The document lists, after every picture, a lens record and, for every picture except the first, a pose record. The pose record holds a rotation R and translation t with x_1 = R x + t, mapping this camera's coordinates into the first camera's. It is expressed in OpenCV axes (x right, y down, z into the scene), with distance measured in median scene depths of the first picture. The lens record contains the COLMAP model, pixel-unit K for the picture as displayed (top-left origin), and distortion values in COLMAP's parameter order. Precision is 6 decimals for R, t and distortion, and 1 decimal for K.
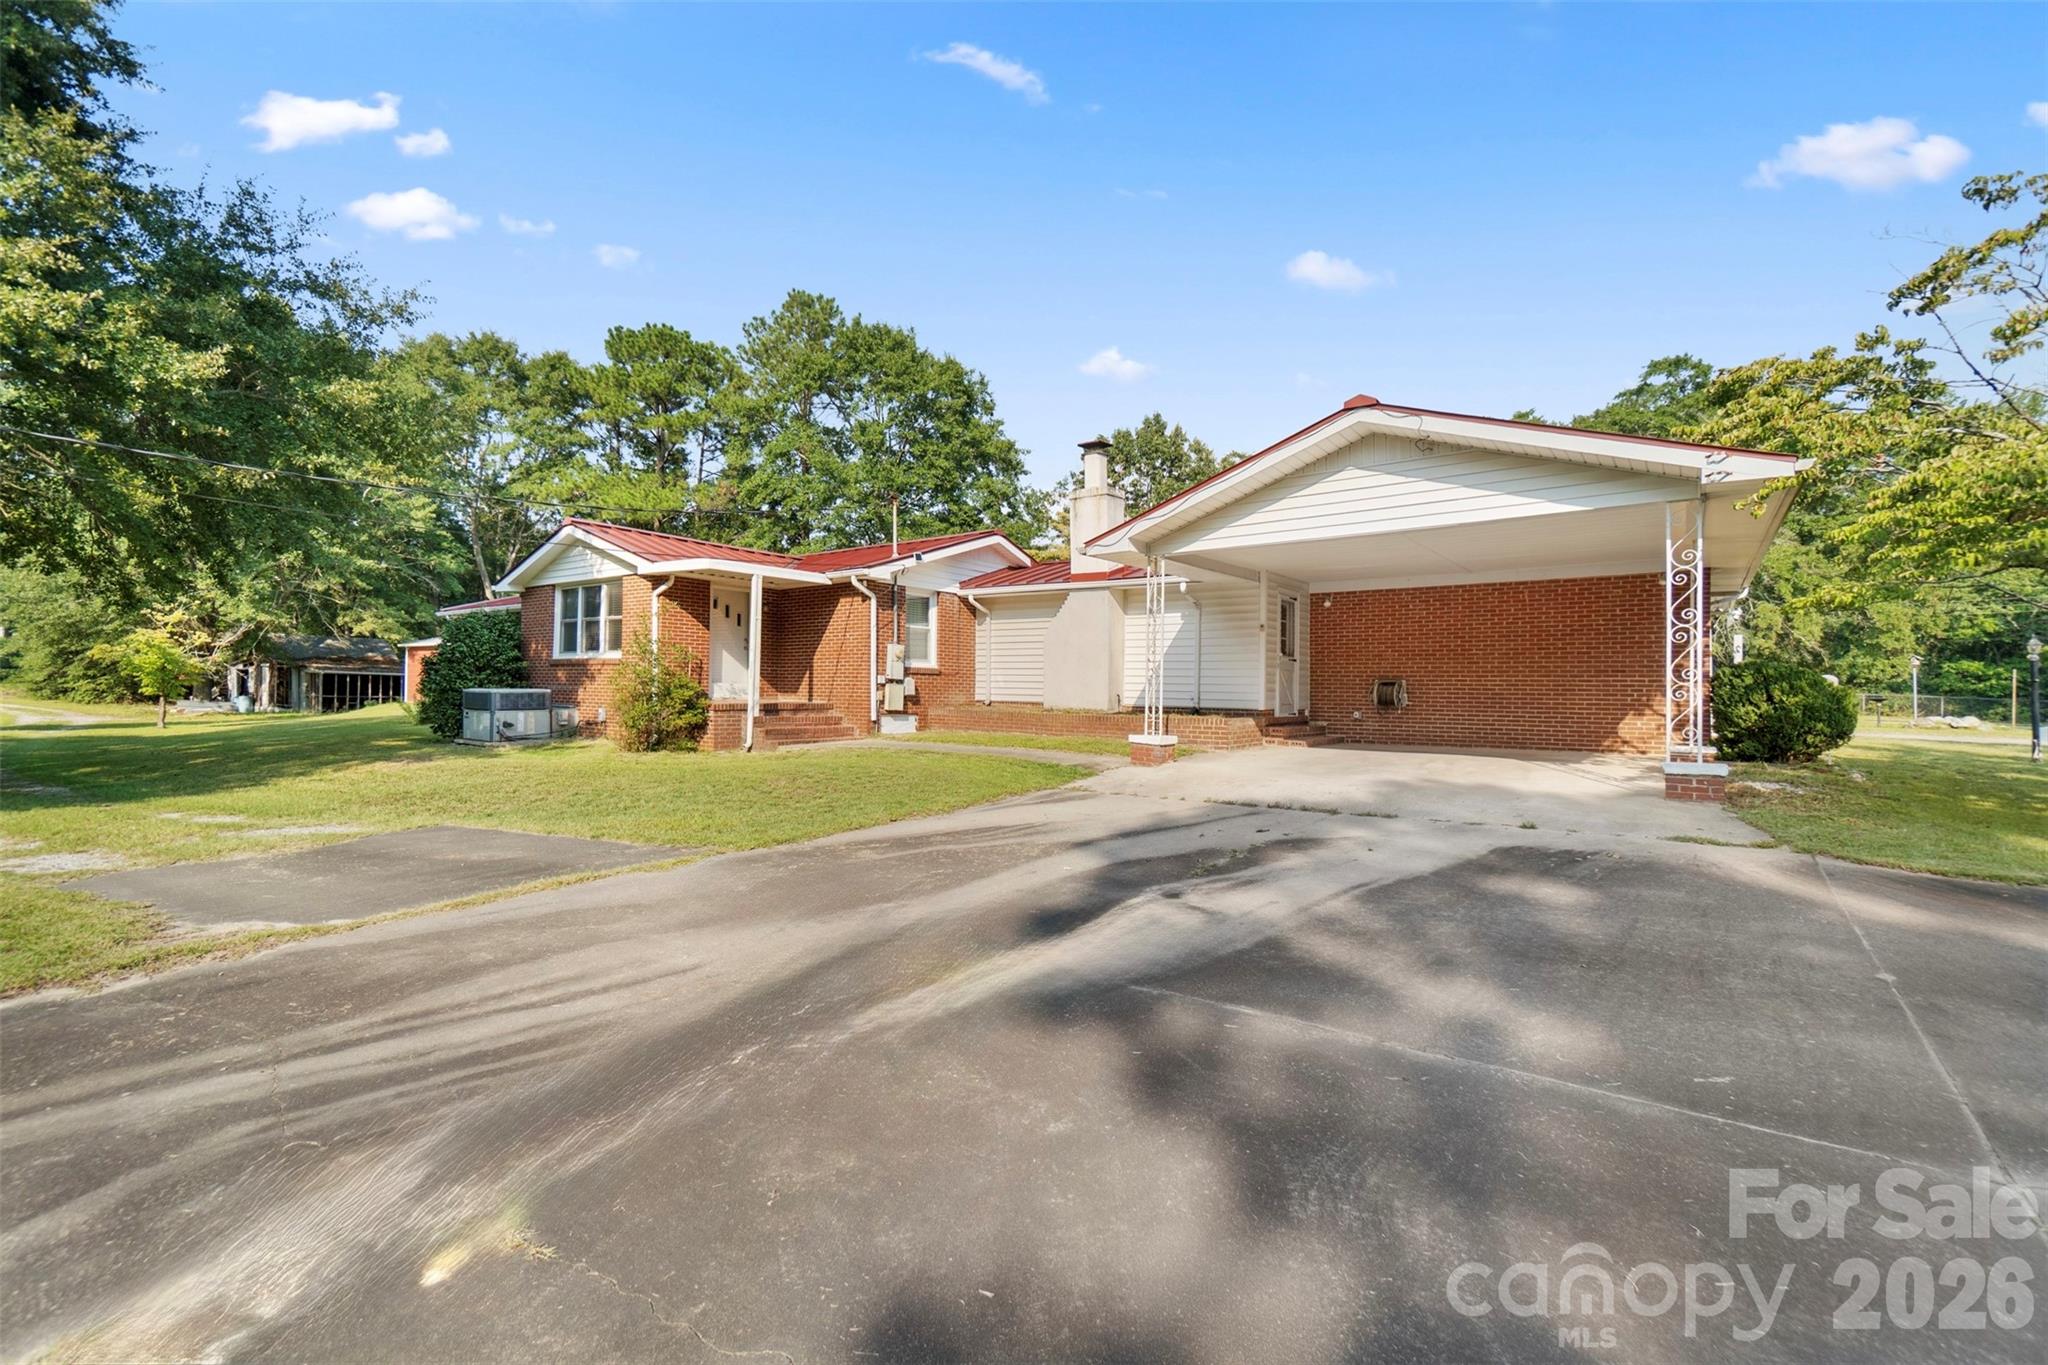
lens RADIAL K [[888.7, 0, 1023.0], [0, 888.7, 684.8], [0, 0, 1]] dist [-0.013252, 0.000732]
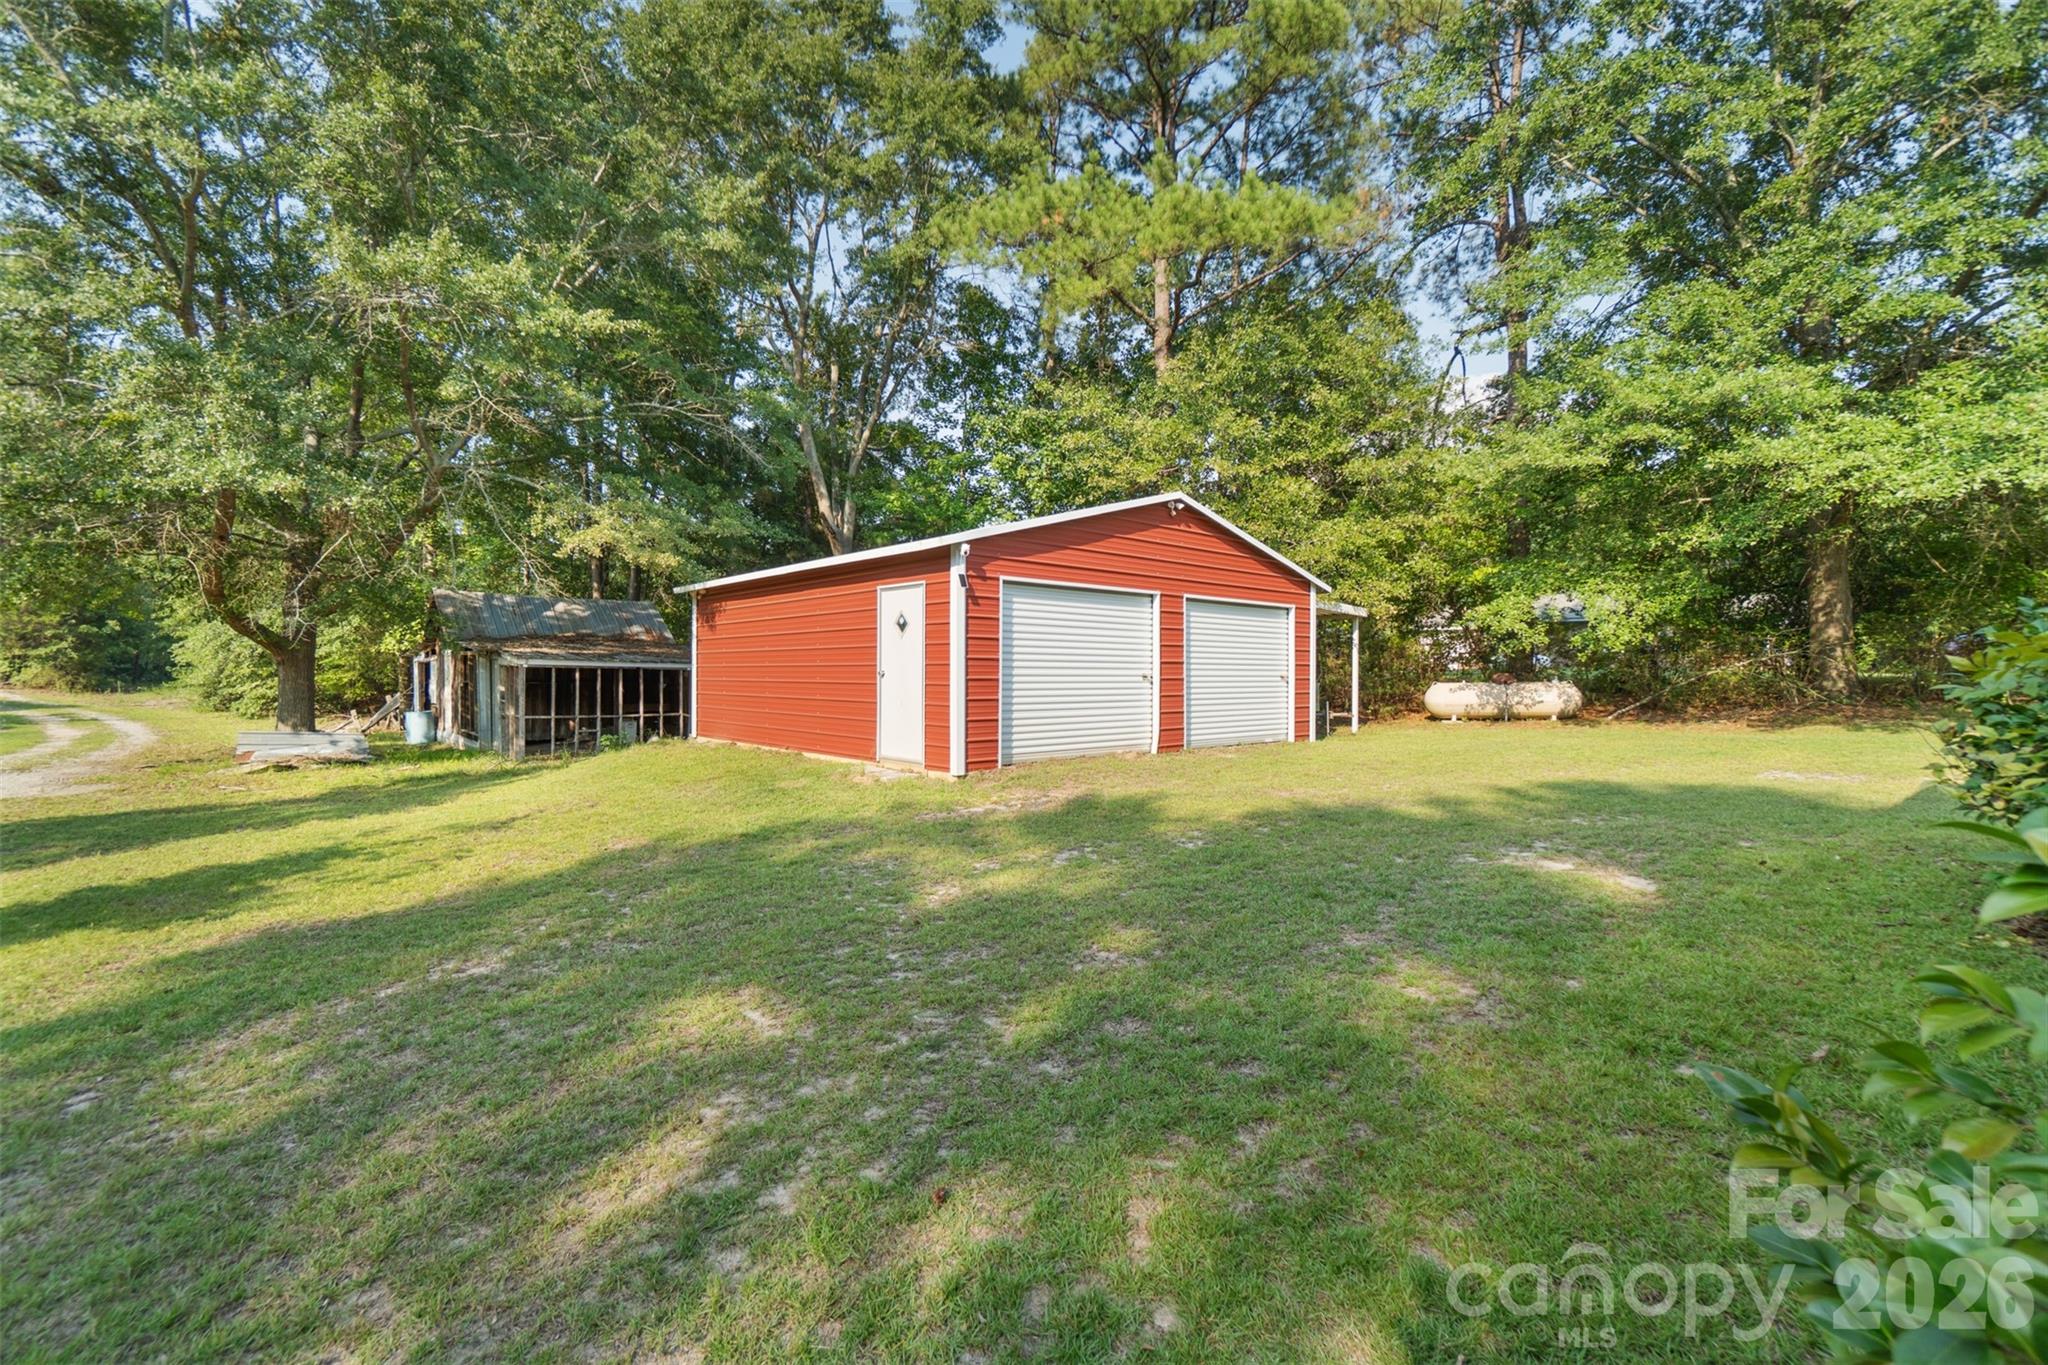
lens RADIAL K [[888.7, 0, 1030.4], [0, 888.7, 679.4], [0, 0, 1]] dist [-0.013252, 0.000732]
pose [[0.971920, -0.011773, -0.235017, -0.488601], [0.015438, 0.999786, 0.013761, -0.009129], [0.234805, -0.017002, 0.971894, 0.691071]]
